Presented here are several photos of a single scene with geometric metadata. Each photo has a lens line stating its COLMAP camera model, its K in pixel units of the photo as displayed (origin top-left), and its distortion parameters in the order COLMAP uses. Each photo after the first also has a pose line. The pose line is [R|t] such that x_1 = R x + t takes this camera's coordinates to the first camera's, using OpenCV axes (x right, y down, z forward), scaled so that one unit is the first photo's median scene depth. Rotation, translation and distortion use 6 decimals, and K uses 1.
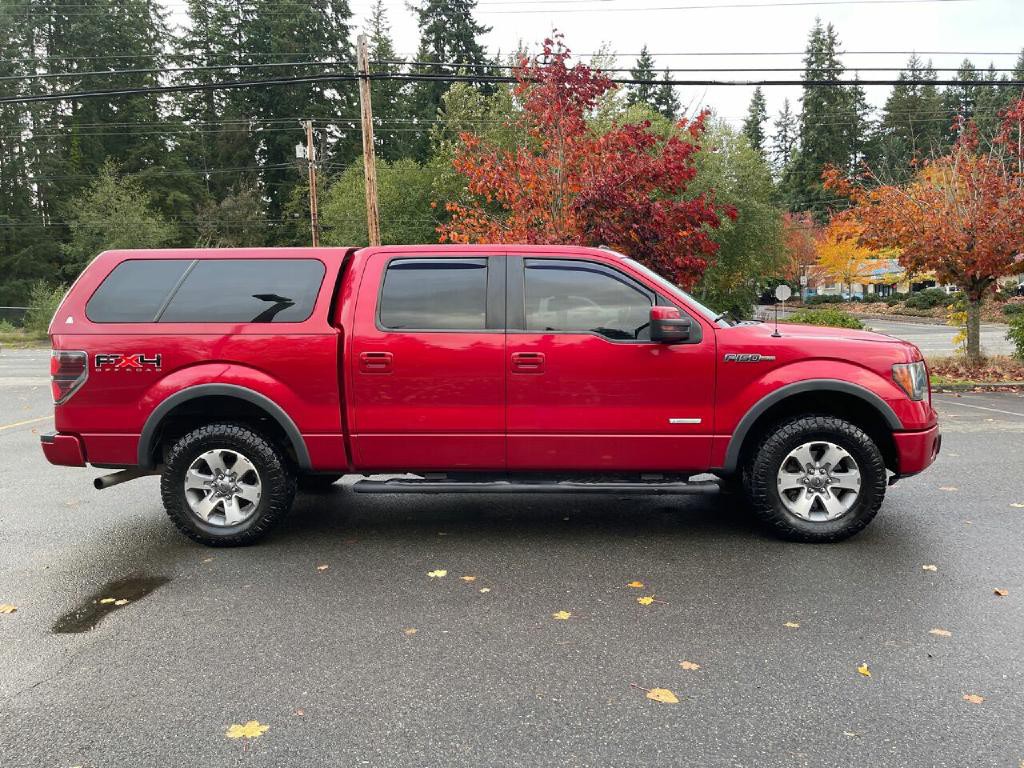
lens RADIAL K [[763.7, 0, 519.4], [0, 763.7, 387.4], [0, 0, 1]] dist [0.066928, -0.091877]
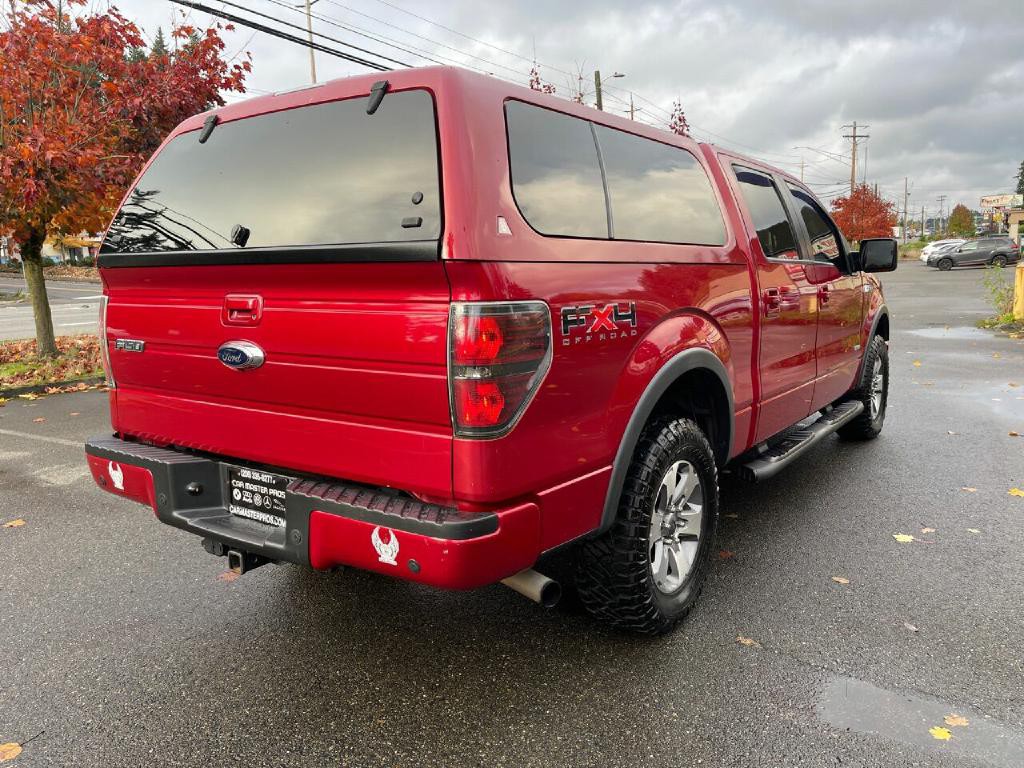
lens RADIAL K [[763.7, 0, 519.4], [0, 763.7, 387.4], [0, 0, 1]] dist [0.066928, -0.091877]
pose [[0.558339, -0.121833, 0.820618, -0.927494], [0.088482, 0.992261, 0.087115, -0.037369], [-0.824881, 0.023970, 0.564798, 0.768753]]
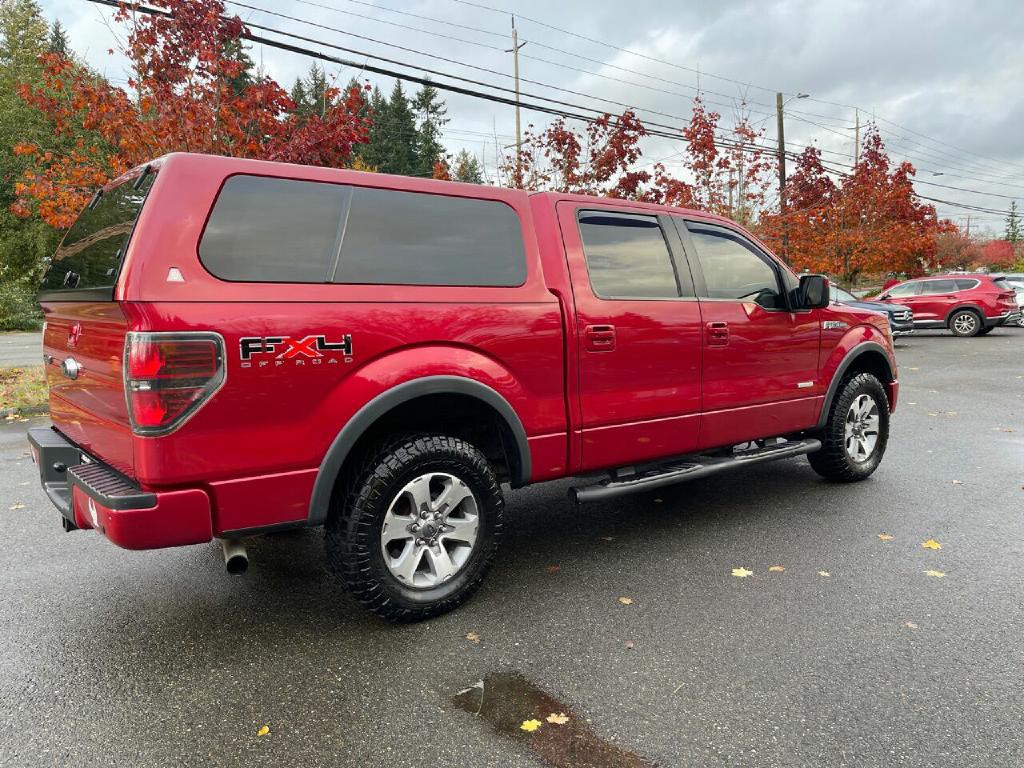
lens RADIAL K [[763.7, 0, 519.4], [0, 763.7, 387.4], [0, 0, 1]] dist [0.066928, -0.091877]
pose [[0.764684, -0.067968, 0.640811, -0.753336], [0.060248, 0.997607, 0.033918, -0.013027], [-0.641583, 0.012671, 0.766949, 0.434918]]
